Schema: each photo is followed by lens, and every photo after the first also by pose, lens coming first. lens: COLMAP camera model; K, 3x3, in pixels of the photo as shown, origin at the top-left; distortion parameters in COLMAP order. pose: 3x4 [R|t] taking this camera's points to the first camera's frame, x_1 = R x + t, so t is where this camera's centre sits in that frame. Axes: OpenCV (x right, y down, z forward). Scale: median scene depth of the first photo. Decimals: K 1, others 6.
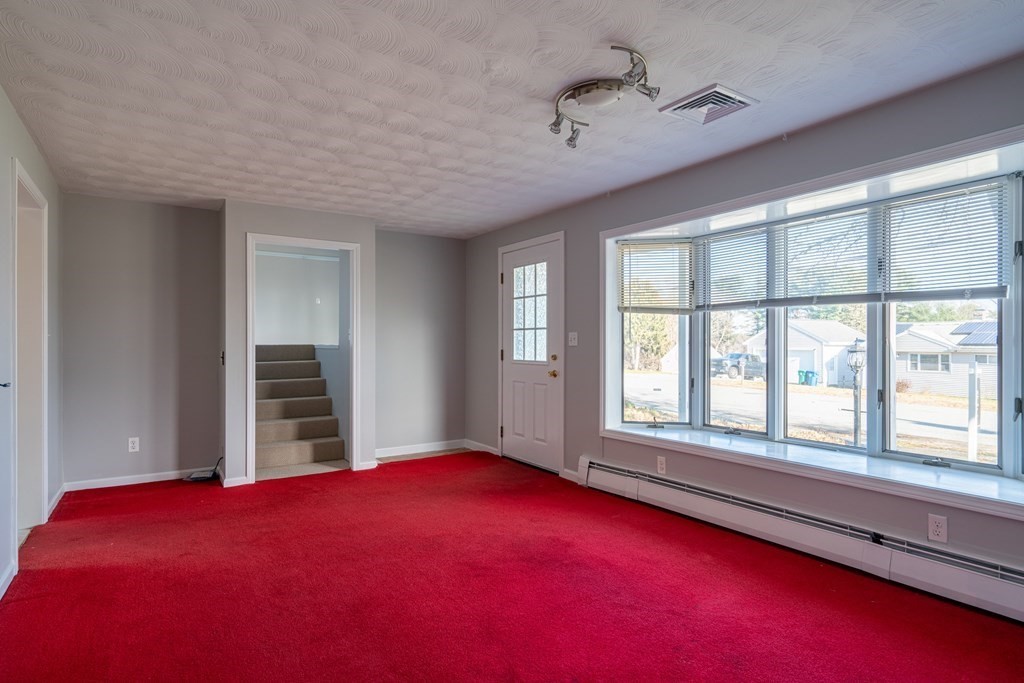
lens RADIAL K [[567.2, 0, 512.2], [0, 567.2, 347.7], [0, 0, 1]] dist [-0.000264, -0.000020]
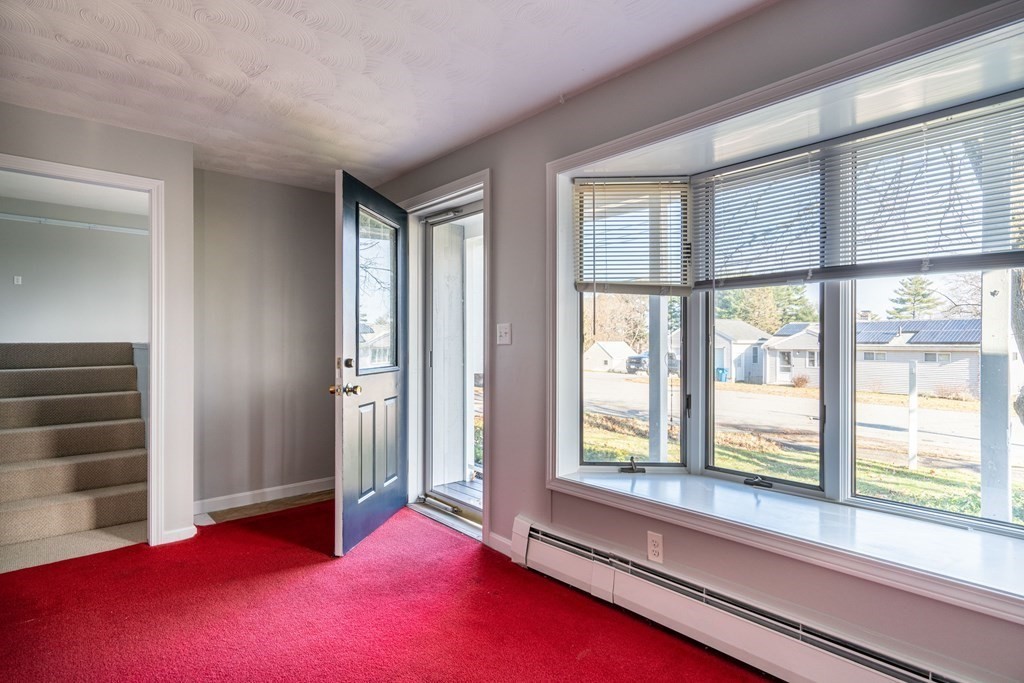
lens RADIAL K [[541.0, 0, 503.3], [0, 541.0, 342.9], [0, 0, 1]] dist [0.006497, 0.001955]
pose [[0.993274, 0.000086, 0.115791, 0.037735], [0.000553, 0.999985, -0.005487, -0.001608], [-0.115790, 0.005514, 0.993258, 0.413750]]
